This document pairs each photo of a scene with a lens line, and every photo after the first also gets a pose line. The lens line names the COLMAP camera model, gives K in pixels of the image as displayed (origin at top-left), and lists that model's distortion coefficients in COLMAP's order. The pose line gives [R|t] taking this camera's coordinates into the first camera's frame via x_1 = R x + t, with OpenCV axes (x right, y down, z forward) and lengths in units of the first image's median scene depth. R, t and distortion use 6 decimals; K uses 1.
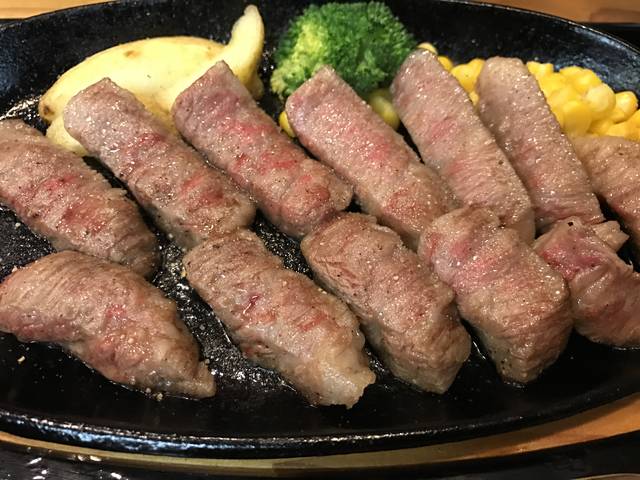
lens RADIAL K [[524.1, 0, 320.0], [0, 524.1, 240.0], [0, 0, 1]] dist [0.106677, -0.220526]
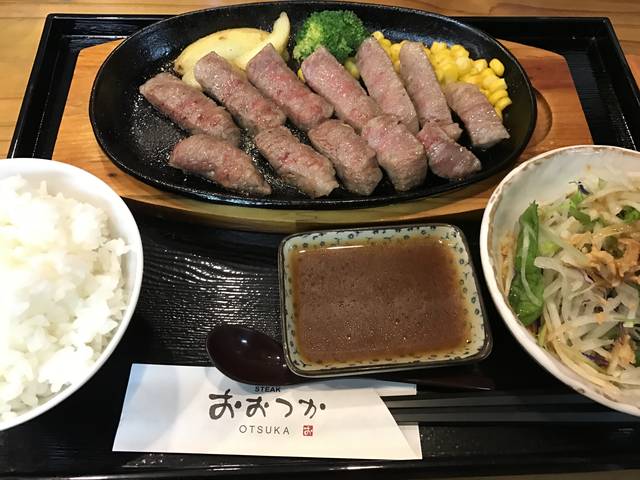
lens RADIAL K [[524.1, 0, 320.0], [0, 524.1, 240.0], [0, 0, 1]] dist [0.106677, -0.220526]
pose [[0.999811, 0.012759, -0.014667, 0.045954], [-0.011614, 0.997067, 0.075648, 0.262946], [0.015589, -0.075463, 0.997027, -1.100028]]
